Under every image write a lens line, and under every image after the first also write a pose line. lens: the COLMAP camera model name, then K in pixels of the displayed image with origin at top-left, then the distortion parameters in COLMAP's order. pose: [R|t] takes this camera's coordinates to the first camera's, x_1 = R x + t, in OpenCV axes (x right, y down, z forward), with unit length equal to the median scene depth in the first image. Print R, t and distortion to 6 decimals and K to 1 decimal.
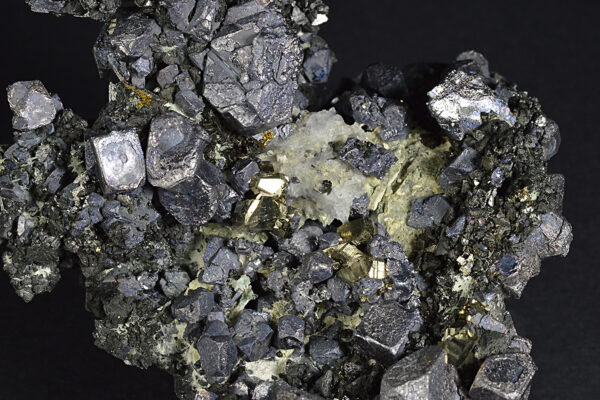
lens RADIAL K [[1637.0, 0, 301.9], [0, 1637.0, 200.3], [0, 0, 1]] dist [0.034408, 0.000000]
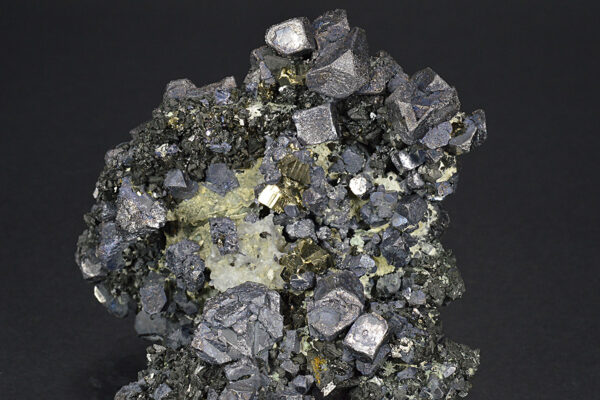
lens RADIAL K [[1637.0, 0, 299.9], [0, 1637.0, 200.9], [0, 0, 1]] dist [0.034408, 0.000000]
pose [[-0.684593, -0.703330, 0.191464, -0.242483], [0.701612, -0.564575, 0.434736, -0.557028], [-0.197668, 0.431951, 0.879969, -0.187772]]
